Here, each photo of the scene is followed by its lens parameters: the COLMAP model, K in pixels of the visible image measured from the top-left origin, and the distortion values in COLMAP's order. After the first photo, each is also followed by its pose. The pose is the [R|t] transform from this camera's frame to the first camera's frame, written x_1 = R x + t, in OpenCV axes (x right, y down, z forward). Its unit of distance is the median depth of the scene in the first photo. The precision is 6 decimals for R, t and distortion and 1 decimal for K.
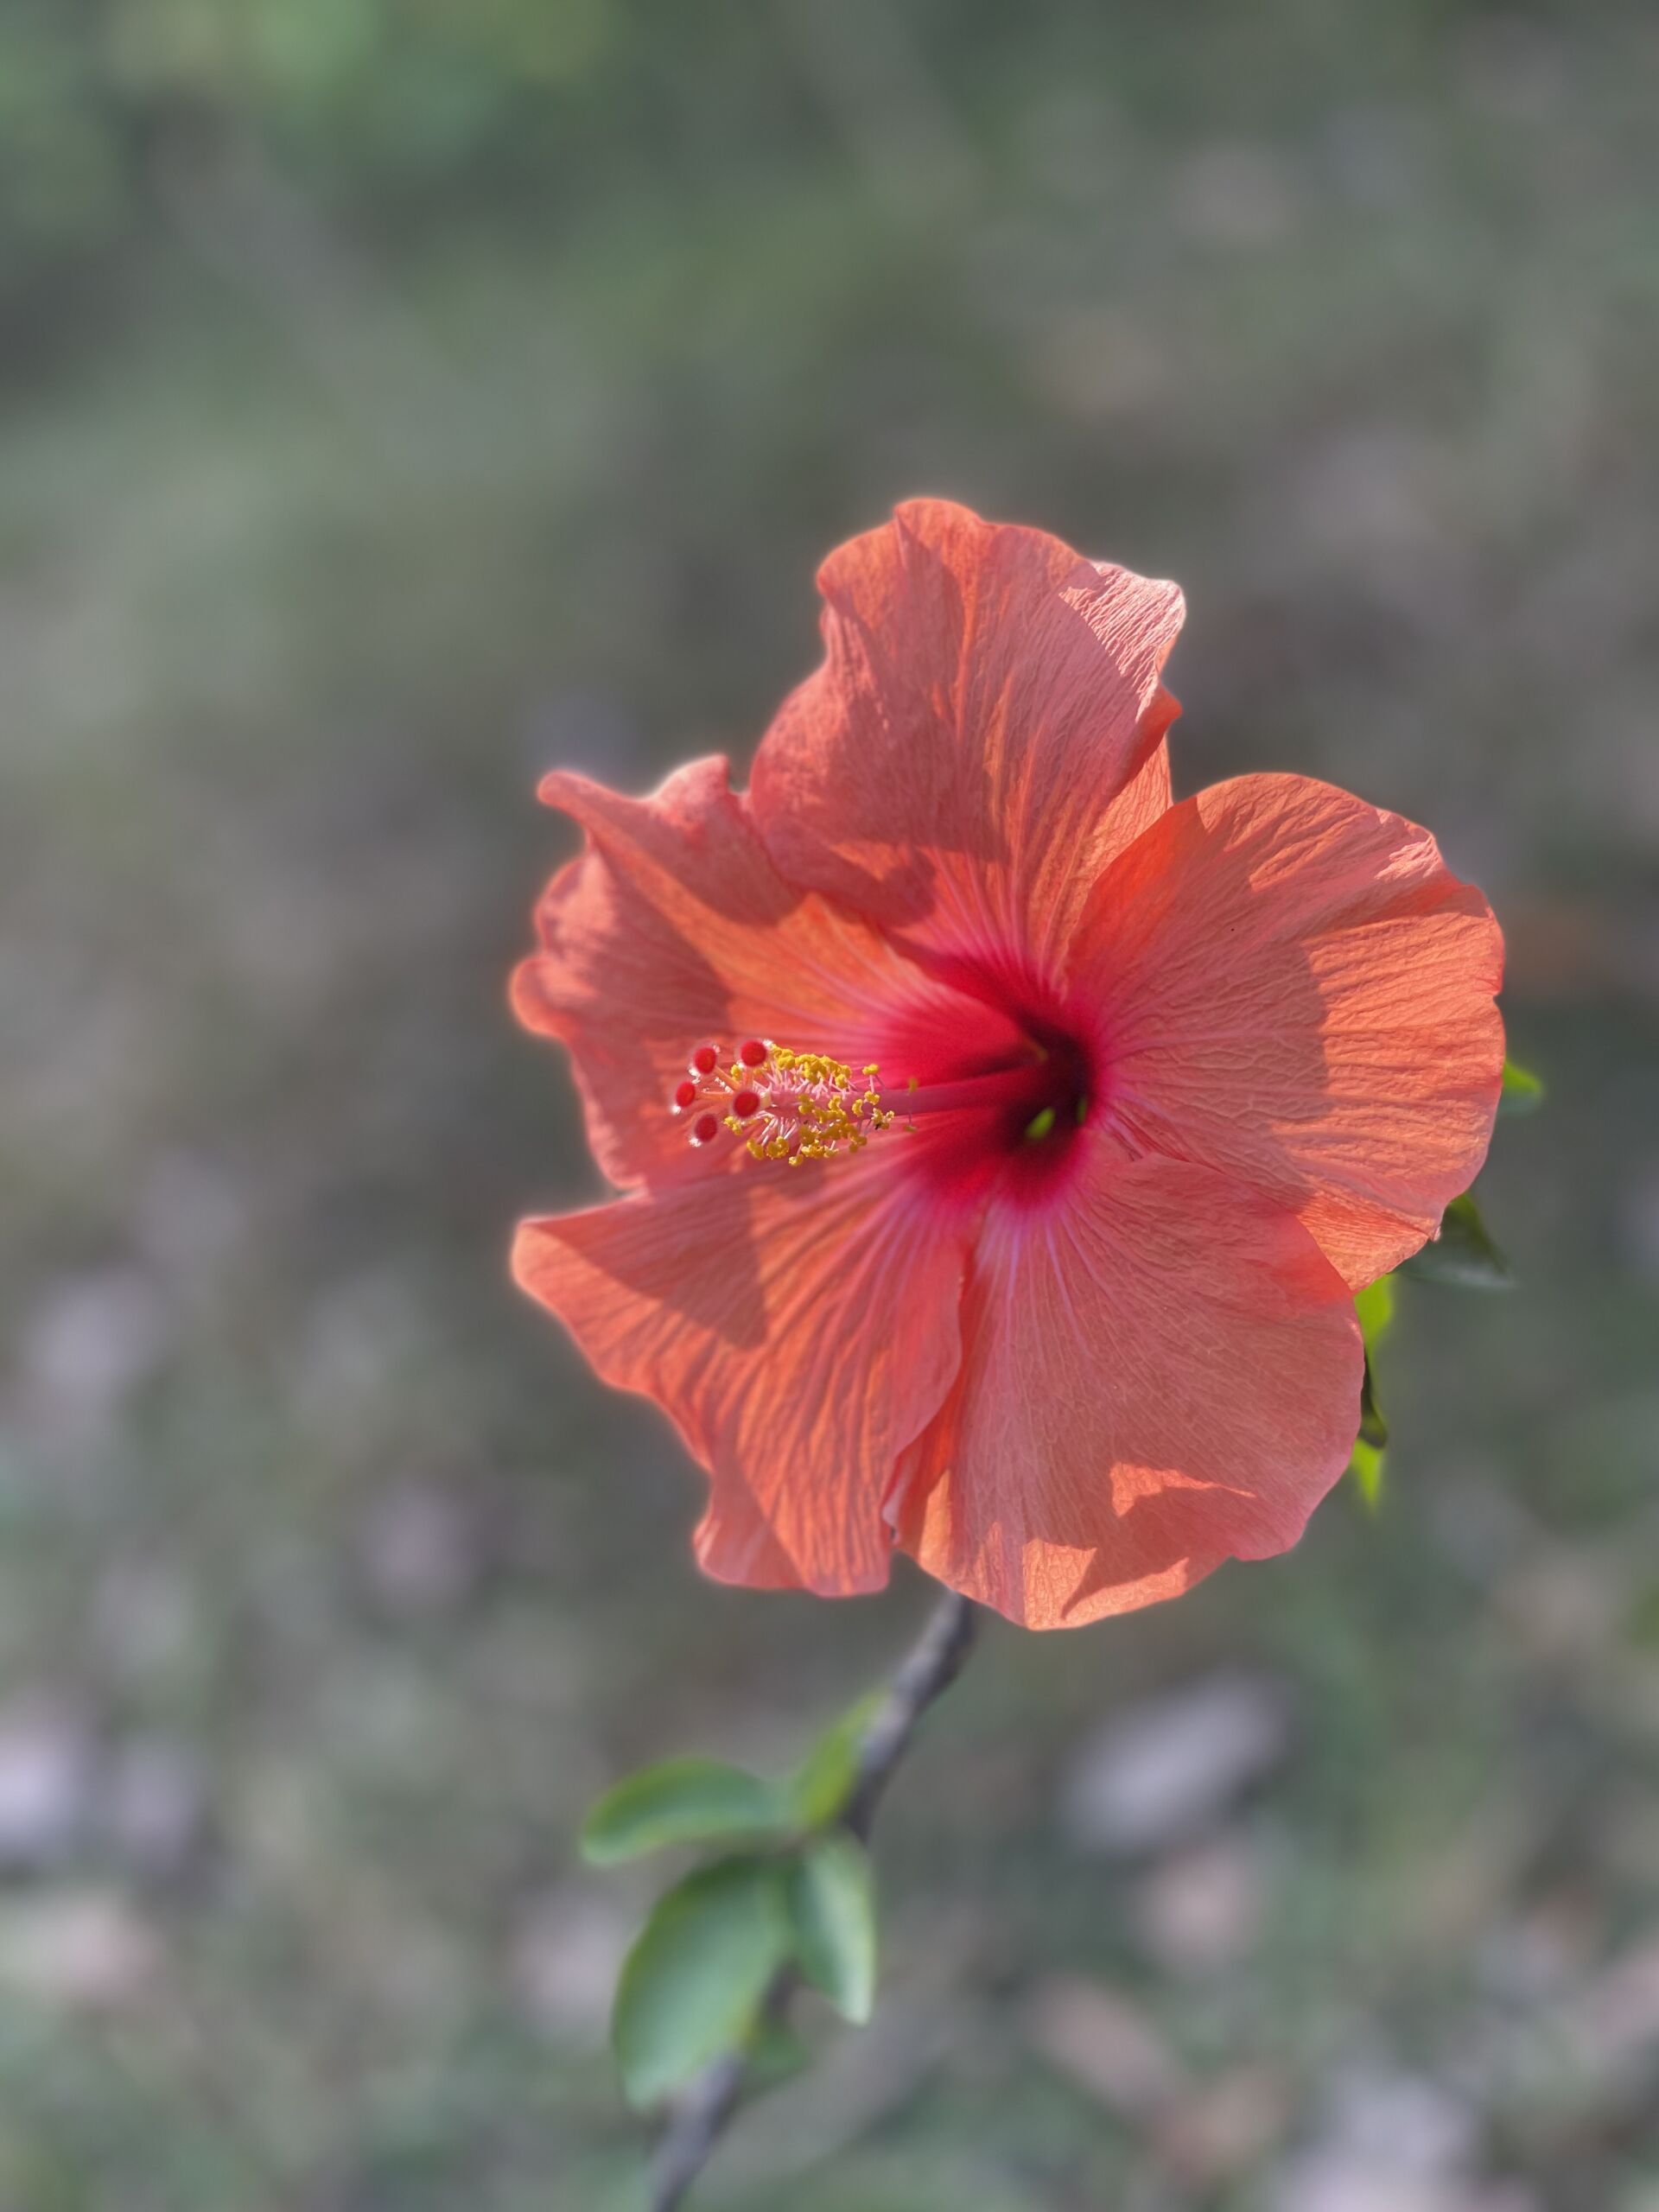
lens RADIAL K [[4136.0, 0, 829.5], [0, 4136.0, 1106.0], [0, 0, 1]] dist [-0.001339, -0.004175]
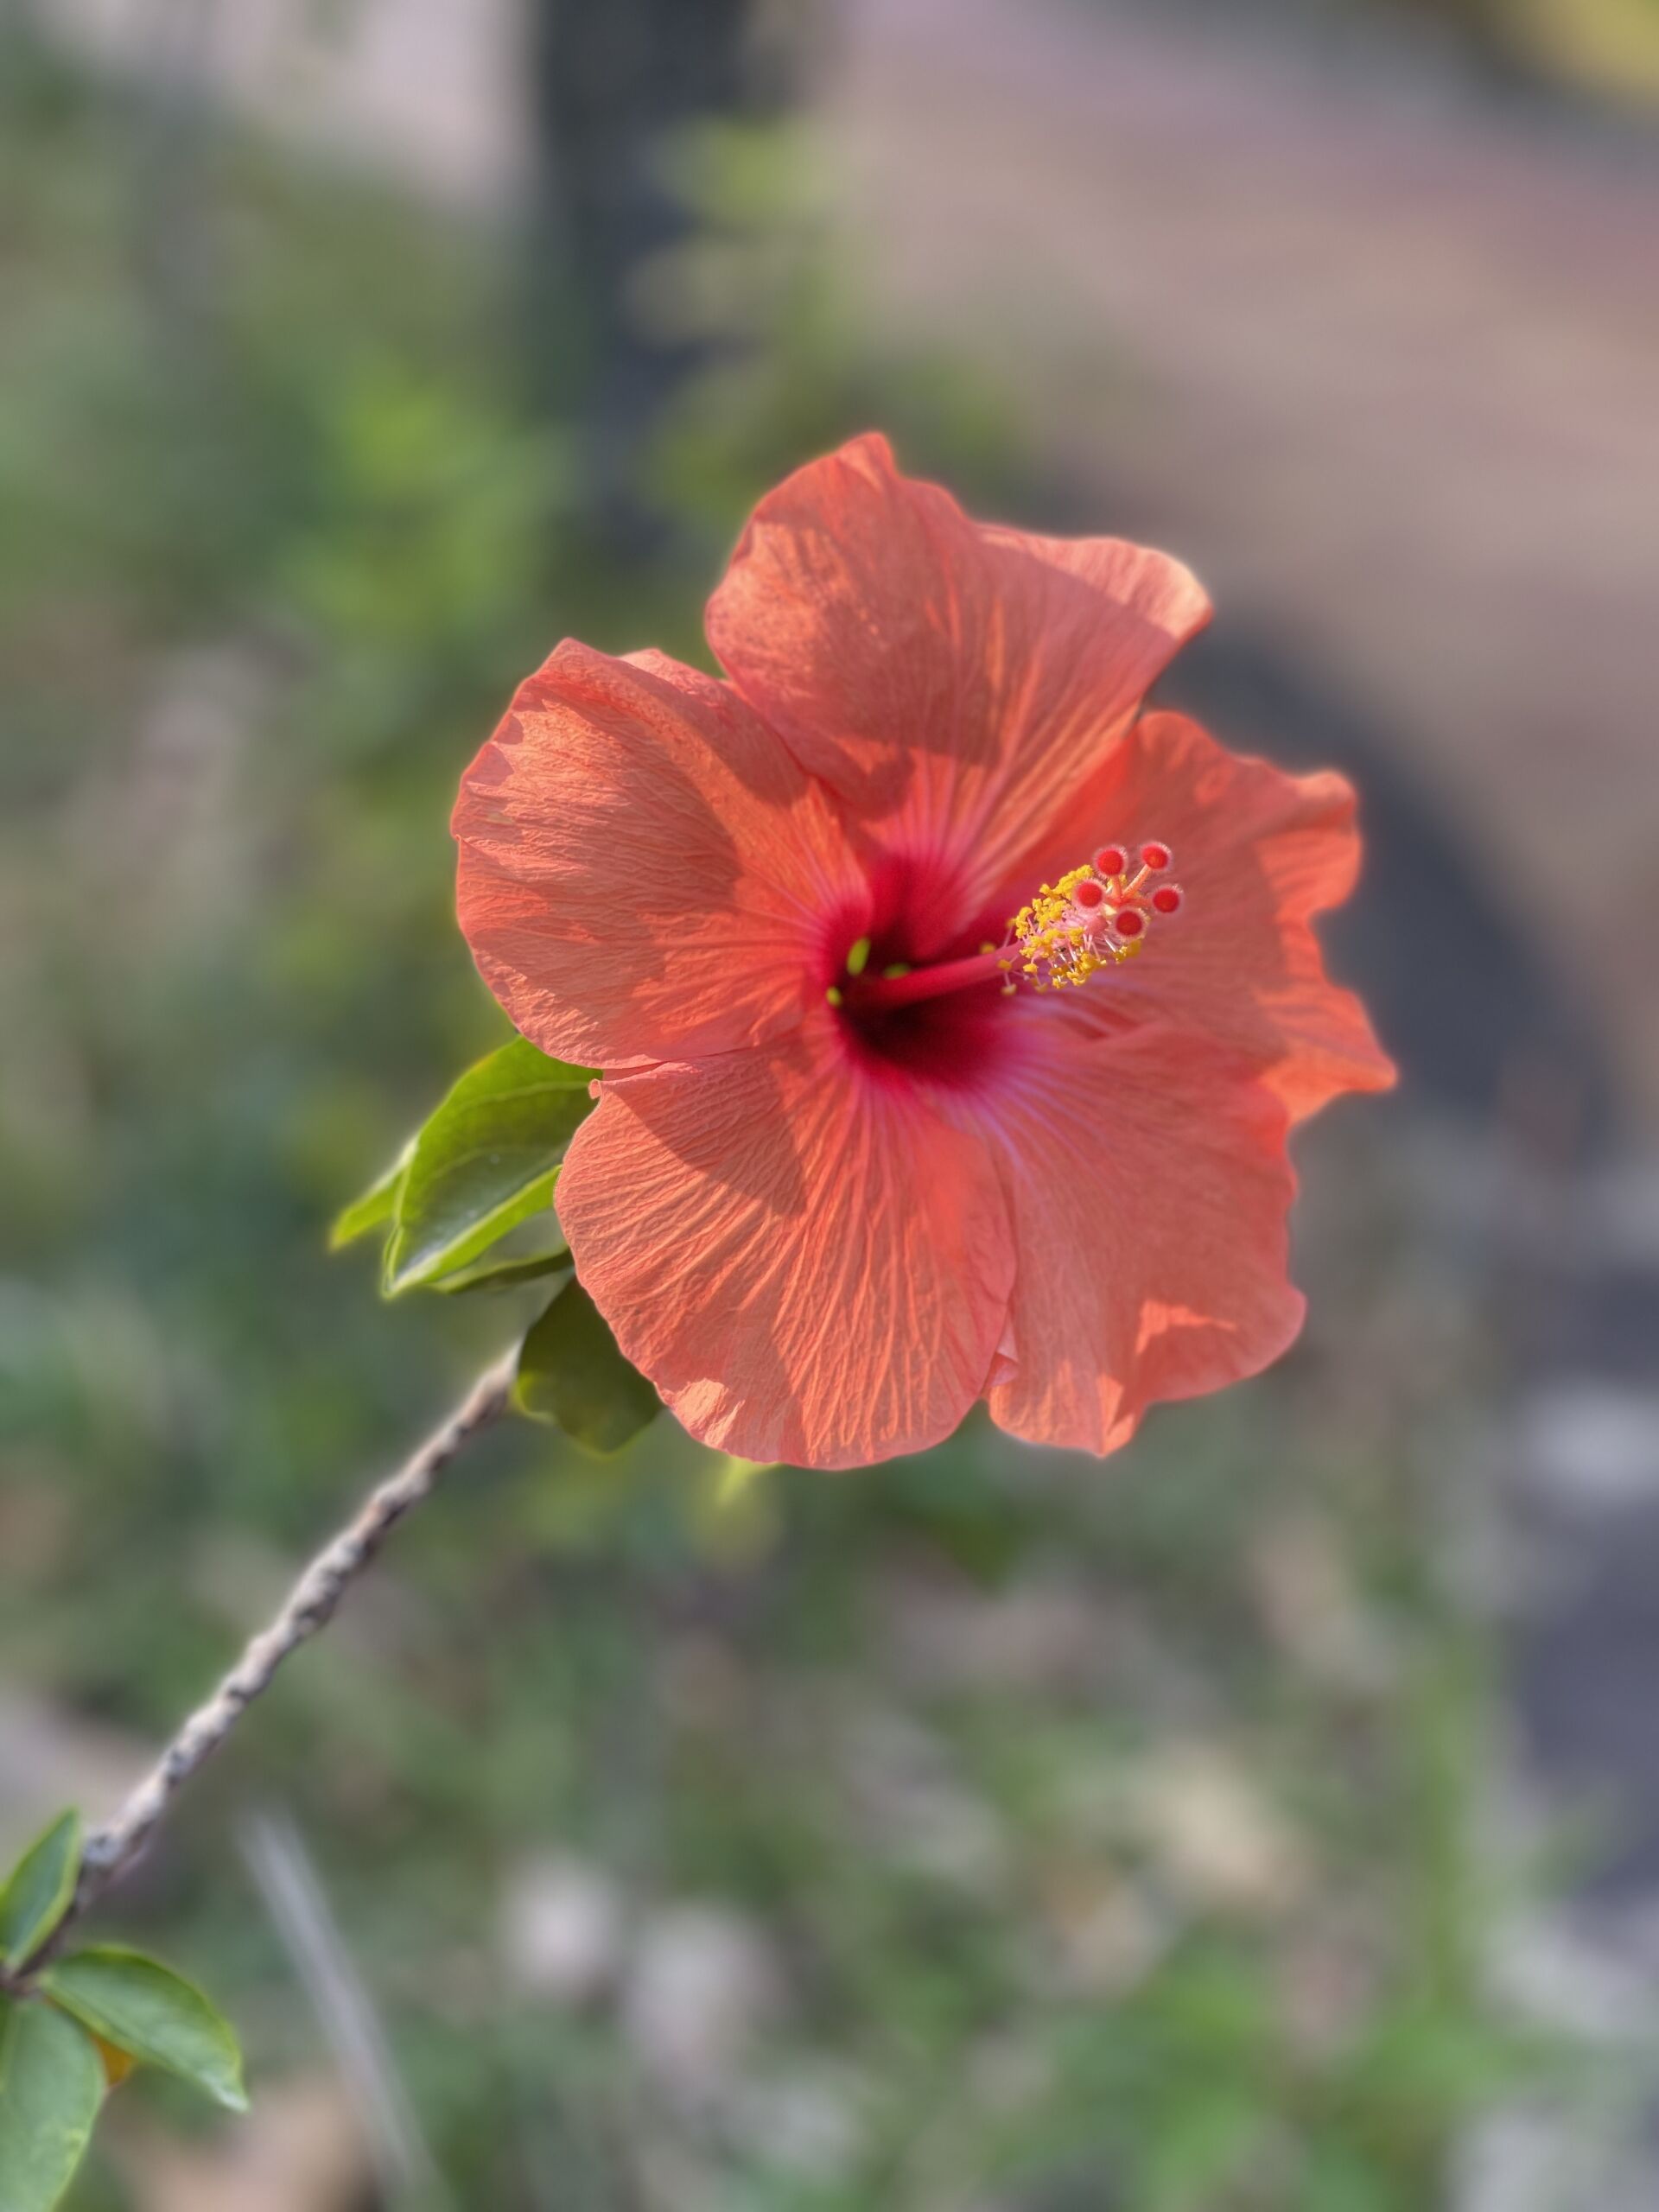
lens RADIAL K [[4136.0, 0, 829.5], [0, 4136.0, 1106.0], [0, 0, 1]] dist [-0.001339, -0.004175]
pose [[0.559051, 0.074076, 0.825818, -0.854616], [0.084794, 0.985671, -0.145818, 0.180924], [-0.824786, 0.151544, 0.544759, 0.447723]]
